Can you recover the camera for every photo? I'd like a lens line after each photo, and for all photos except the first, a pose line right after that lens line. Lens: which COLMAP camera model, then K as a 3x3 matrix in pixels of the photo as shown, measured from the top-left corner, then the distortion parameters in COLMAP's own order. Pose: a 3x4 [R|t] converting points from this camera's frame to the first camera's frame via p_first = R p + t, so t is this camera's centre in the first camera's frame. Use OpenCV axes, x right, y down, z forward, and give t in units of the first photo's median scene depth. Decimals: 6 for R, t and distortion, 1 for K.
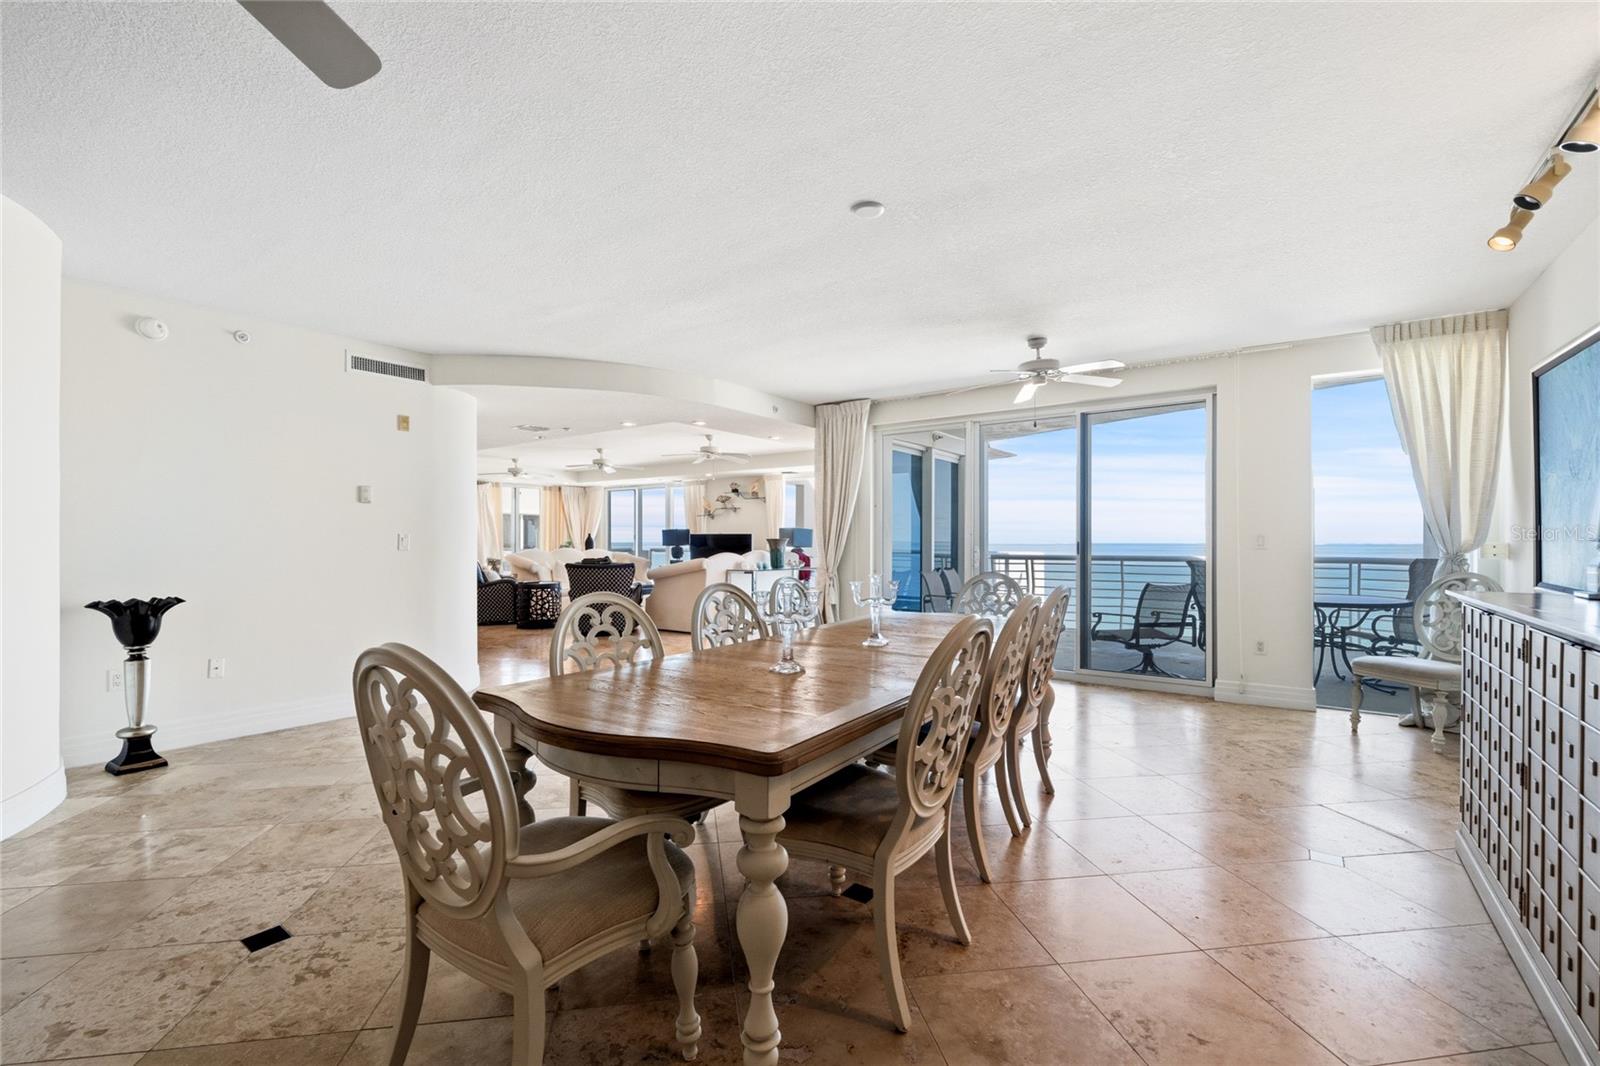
lens RADIAL K [[695.4, 0, 801.0], [0, 695.4, 539.0], [0, 0, 1]] dist [0.001030, -0.000097]
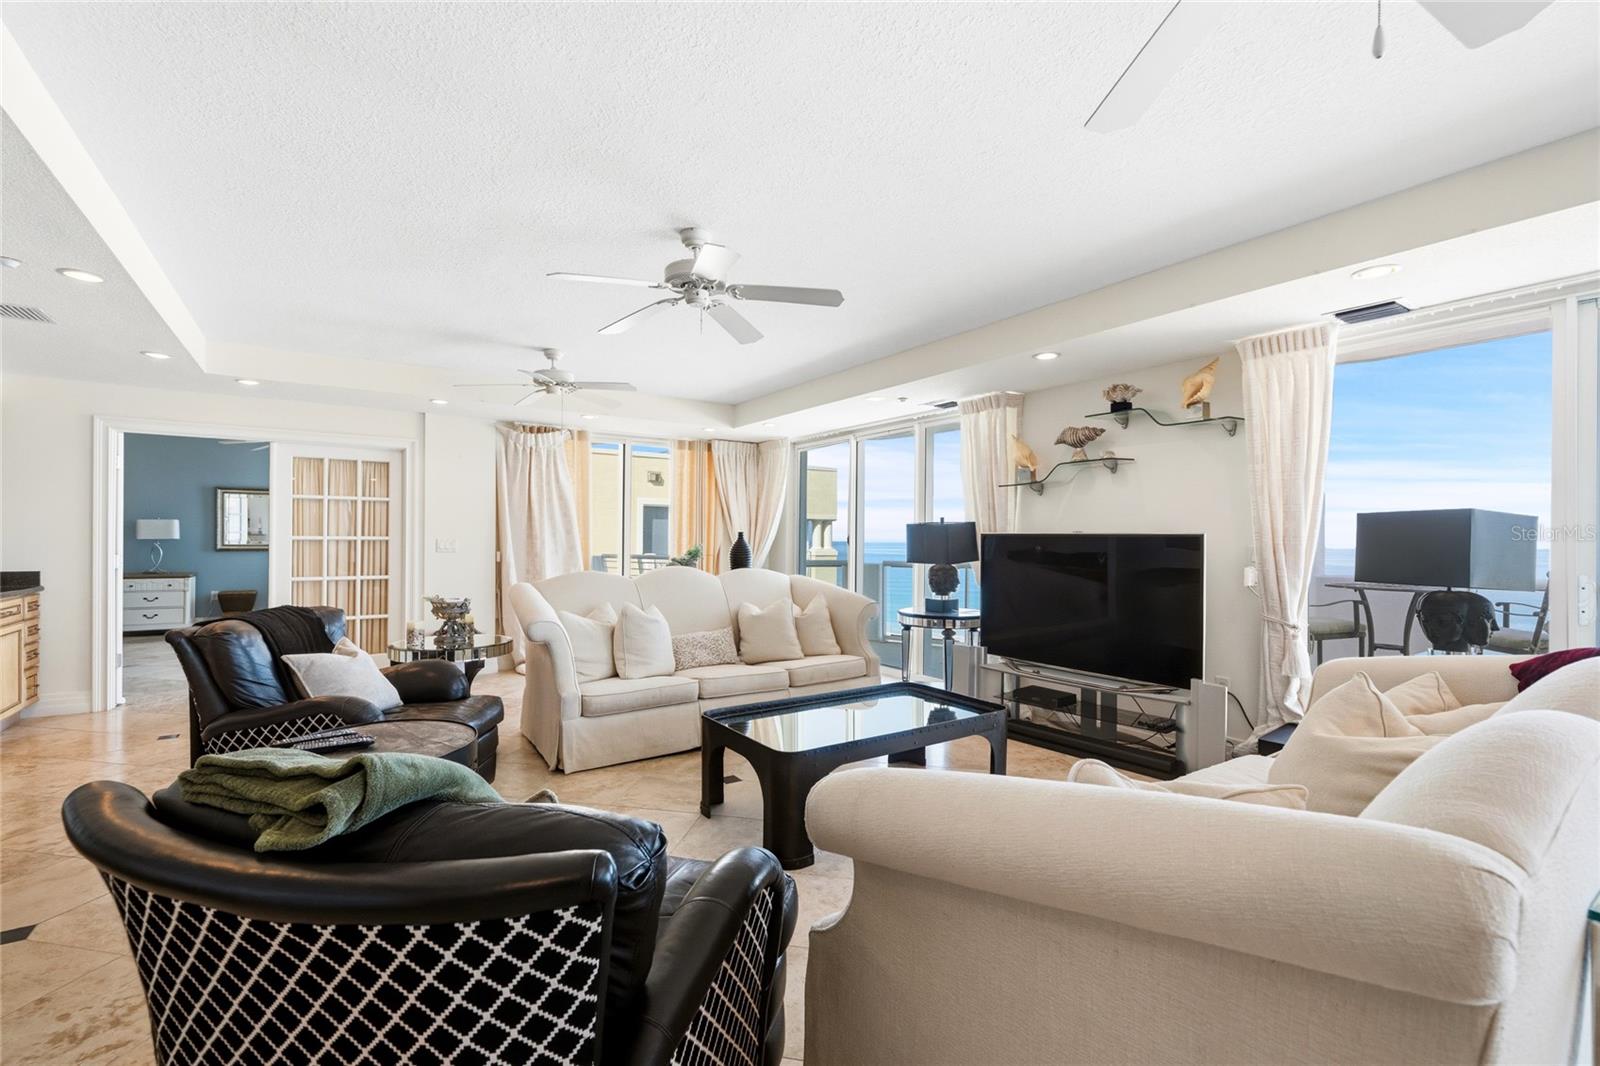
lens RADIAL K [[695.4, 0, 788.8], [0, 695.4, 531.1], [0, 0, 1]] dist [0.001030, -0.000097]
pose [[0.932717, -0.001176, -0.360608, -0.127213], [-0.000990, 0.999983, -0.005820, -0.007214], [0.360609, 0.005785, 0.932699, 0.644990]]
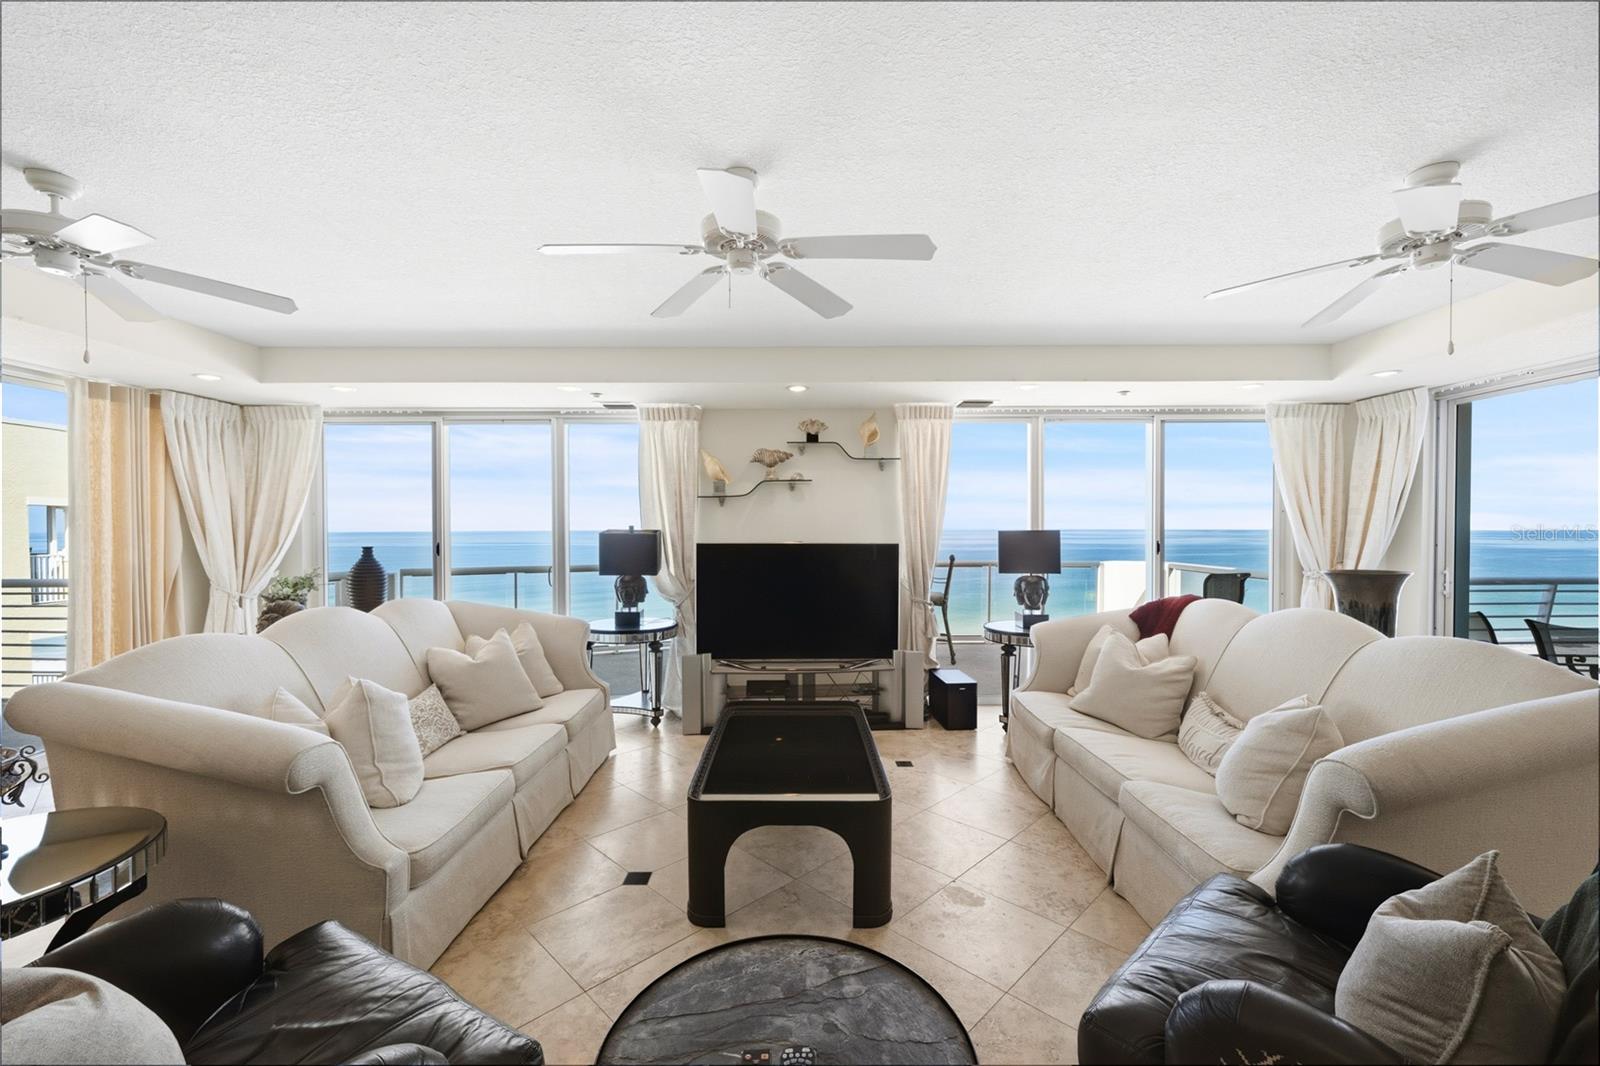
lens RADIAL K [[653.9, 0, 804.4], [0, 653.9, 536.1], [0, 0, 1]] dist [-0.000855, -0.000037]
pose [[0.815293, -0.012283, 0.578918, -0.333427], [0.000407, 0.999787, 0.020639, -0.020056], [-0.579048, -0.016591, 0.815125, 0.705876]]
